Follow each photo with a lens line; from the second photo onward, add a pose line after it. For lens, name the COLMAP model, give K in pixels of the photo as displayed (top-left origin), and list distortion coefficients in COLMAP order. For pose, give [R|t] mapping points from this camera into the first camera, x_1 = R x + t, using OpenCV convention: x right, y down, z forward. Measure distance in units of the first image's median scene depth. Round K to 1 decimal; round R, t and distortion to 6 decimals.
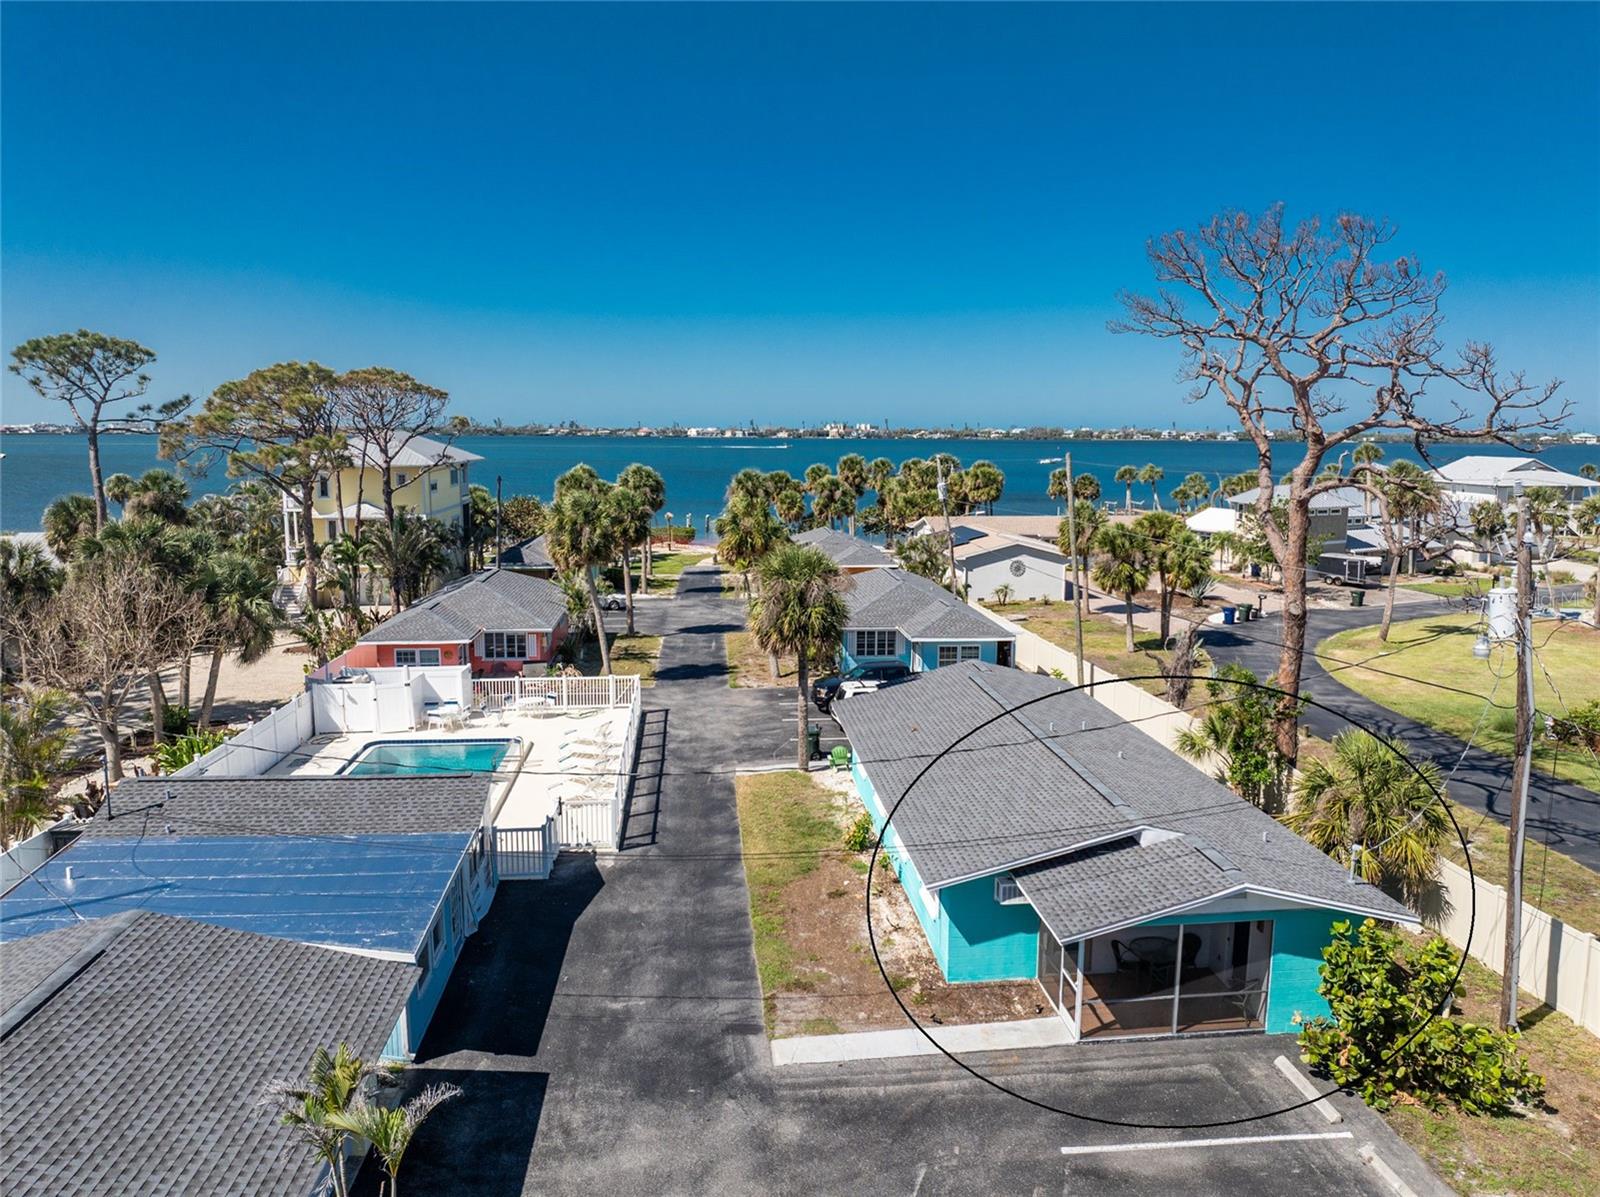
lens RADIAL K [[1143.0, 0, 804.0], [0, 1143.0, 590.4], [0, 0, 1]] dist [-0.019230, -0.026173]
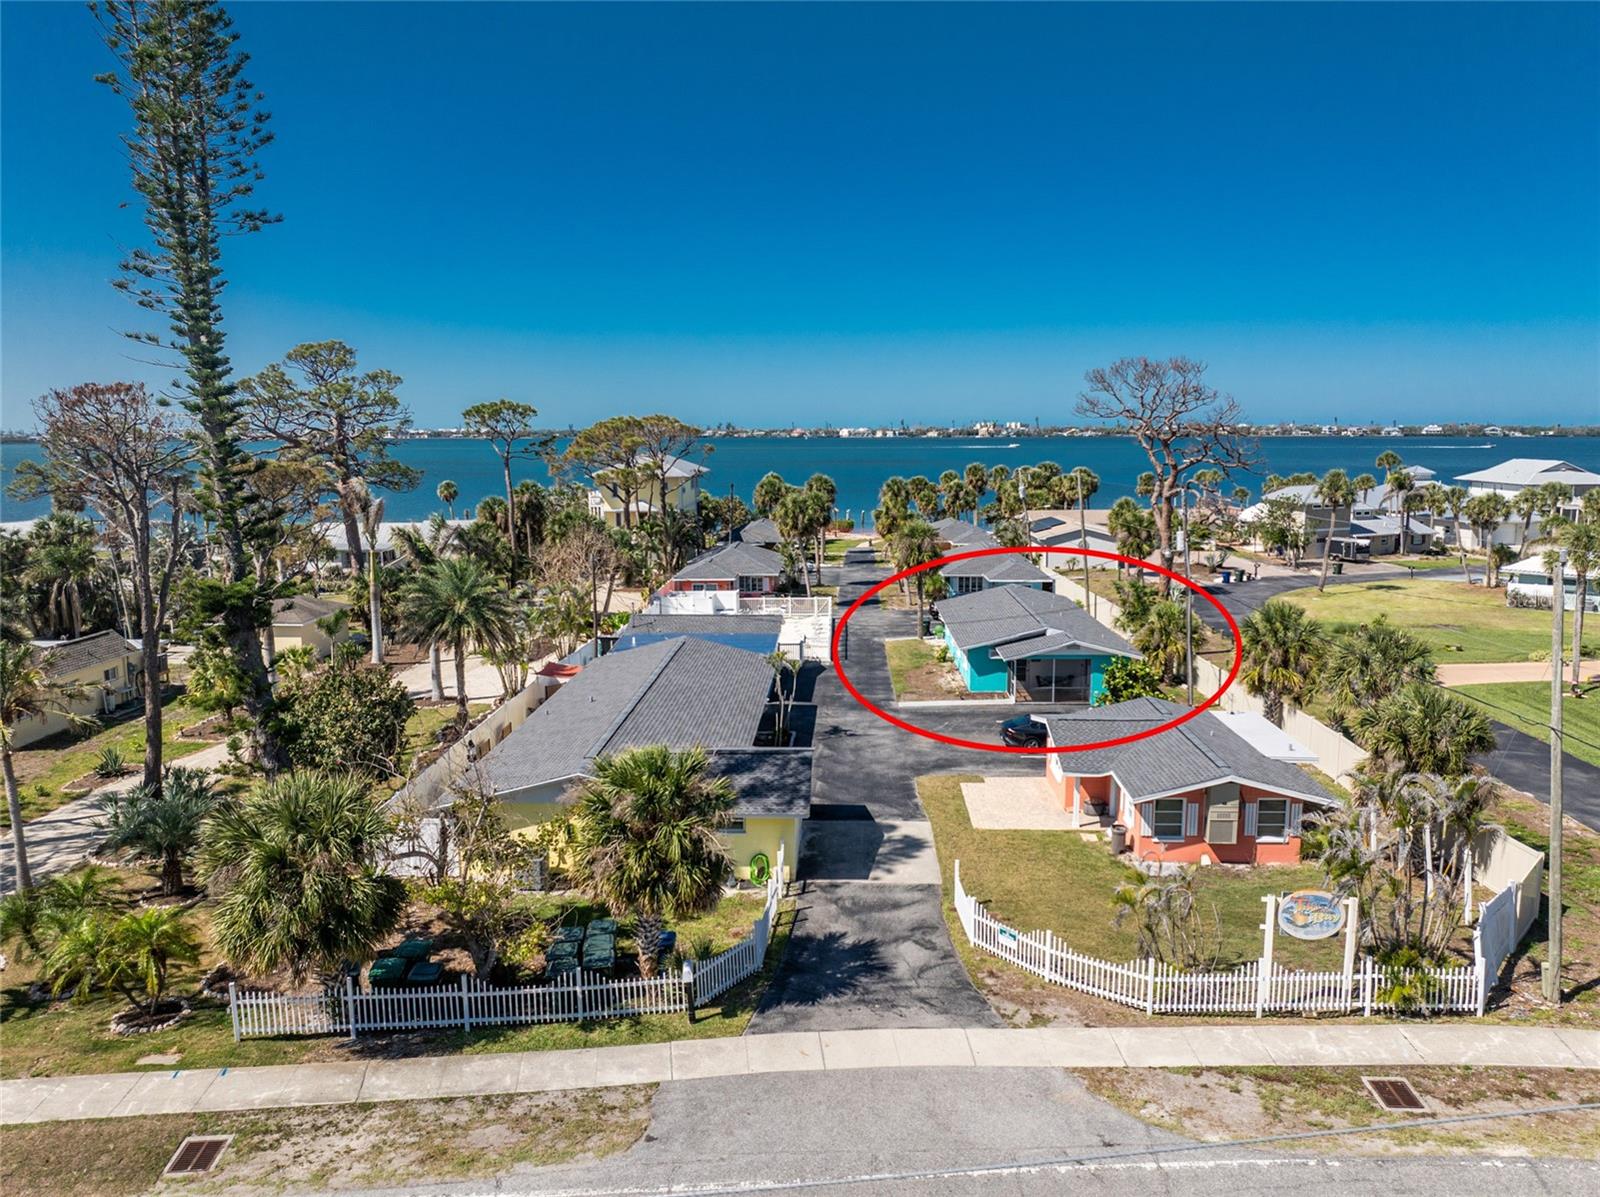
lens RADIAL K [[1143.0, 0, 804.0], [0, 1143.0, 590.4], [0, 0, 1]] dist [-0.019230, -0.026173]
pose [[0.991429, 0.006490, -0.130484, 0.072005], [-0.006314, 0.999979, 0.001767, 0.095328], [0.130493, -0.000928, 0.991449, -1.211553]]
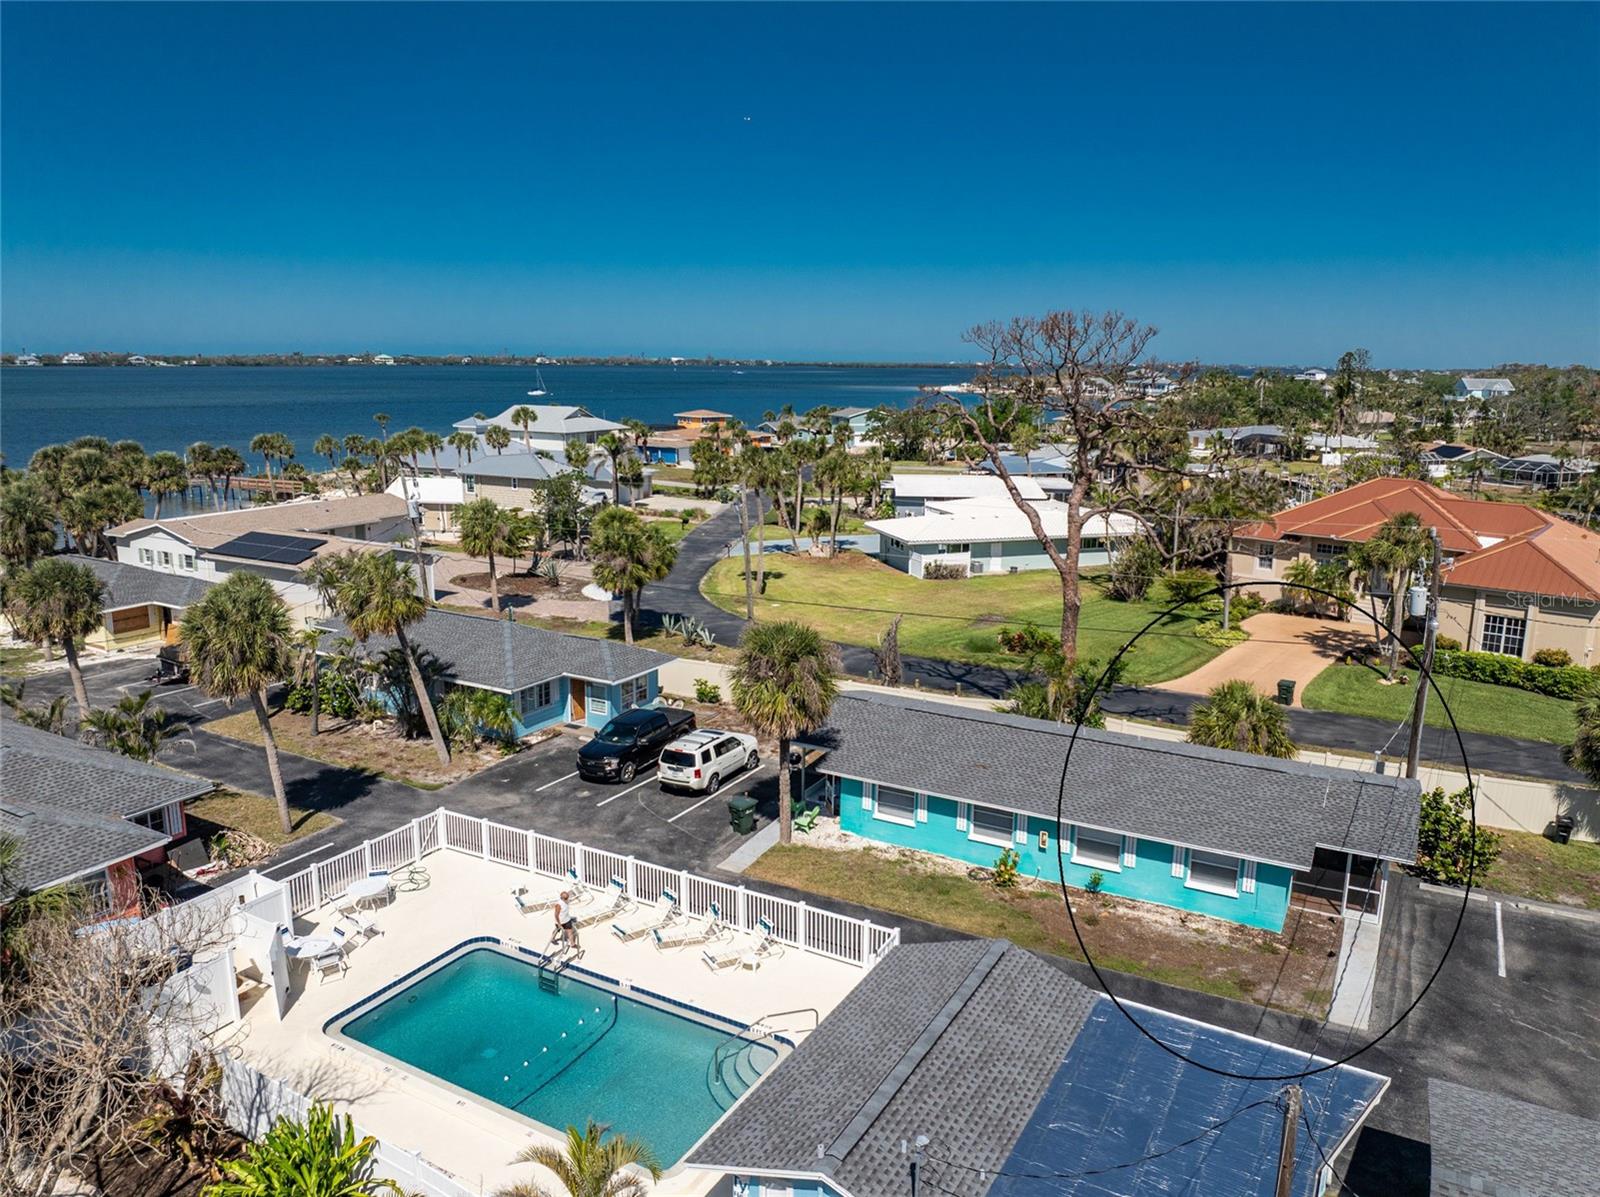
lens RADIAL K [[1143.0, 0, 804.0], [0, 1143.0, 590.4], [0, 0, 1]] dist [-0.019230, -0.026173]
pose [[0.566717, -0.164125, 0.807400, -0.972046], [0.107263, 0.986315, 0.125206, -0.231911], [-0.816901, 0.015647, 0.576566, 0.536695]]
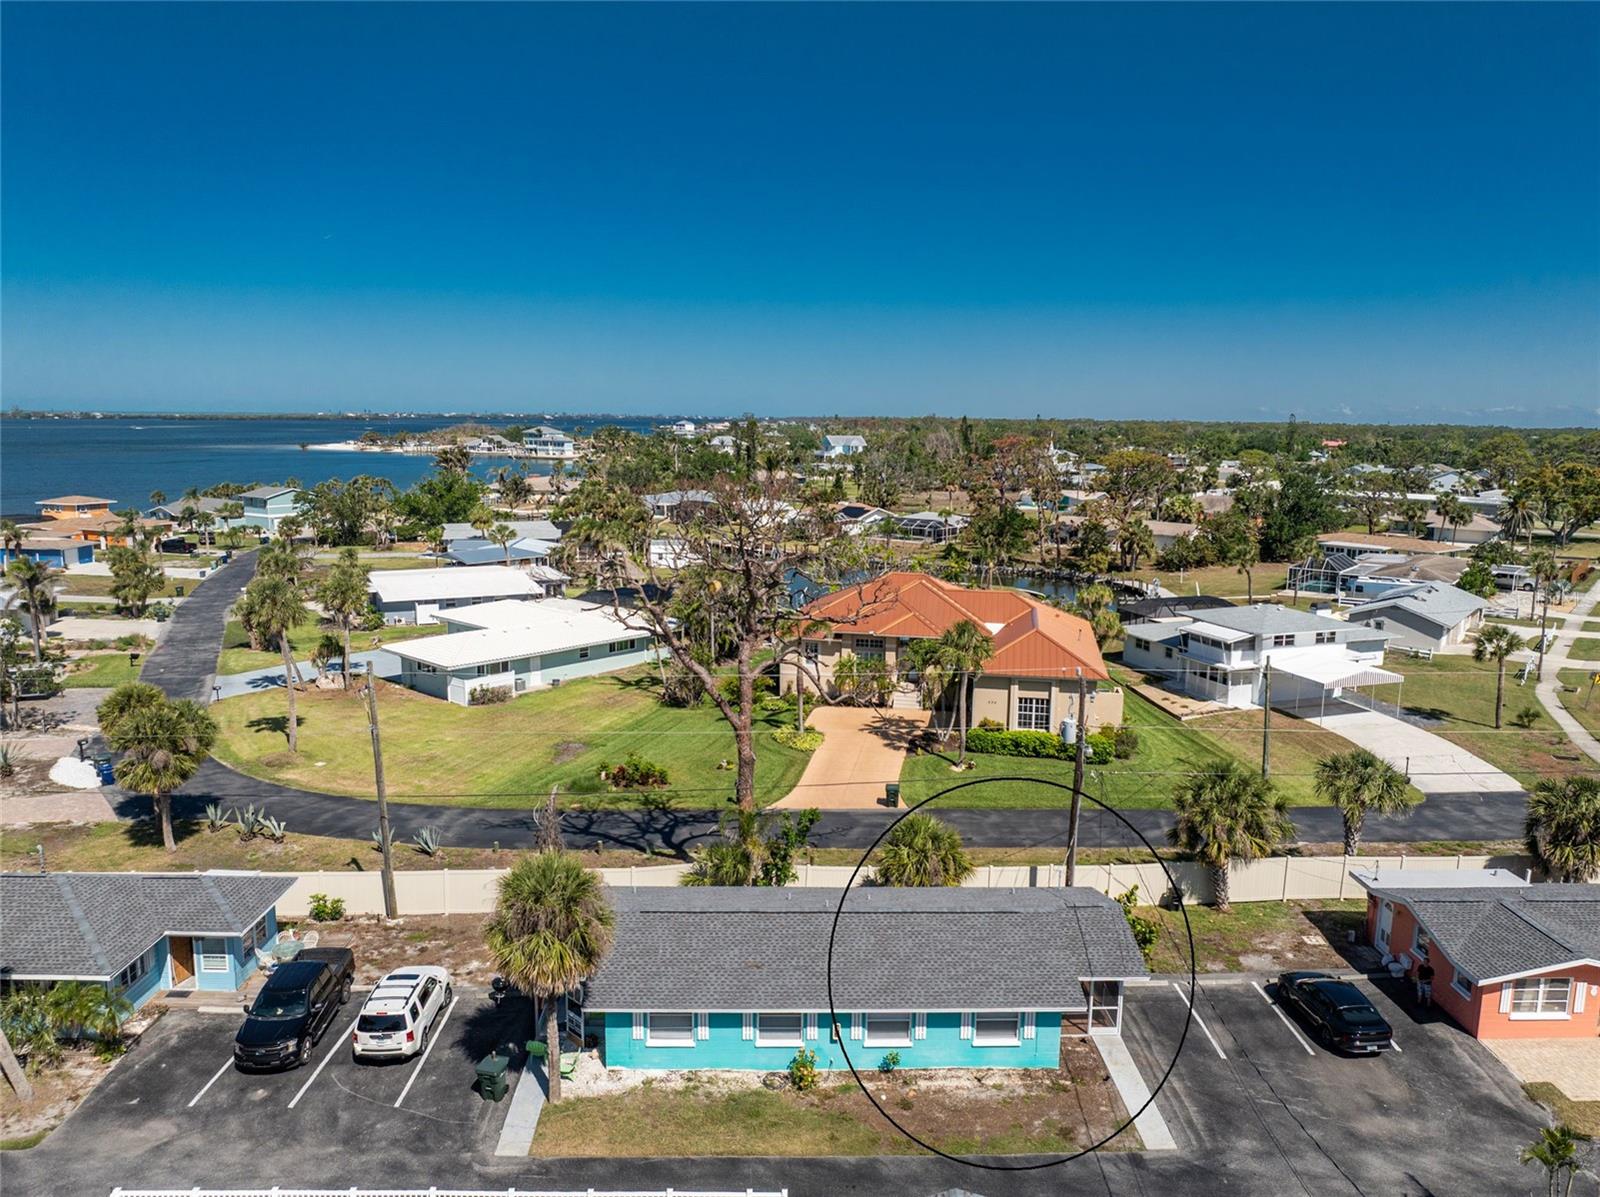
lens RADIAL K [[1139.1, 0, 804.3], [0, 1139.1, 620.1], [0, 0, 1]] dist [-0.061519, 0.031864]
pose [[0.073125, -0.183272, 0.980339, -0.987653], [0.126621, 0.976722, 0.173151, -0.422643], [-0.989252, 0.111469, 0.094629, 0.891918]]
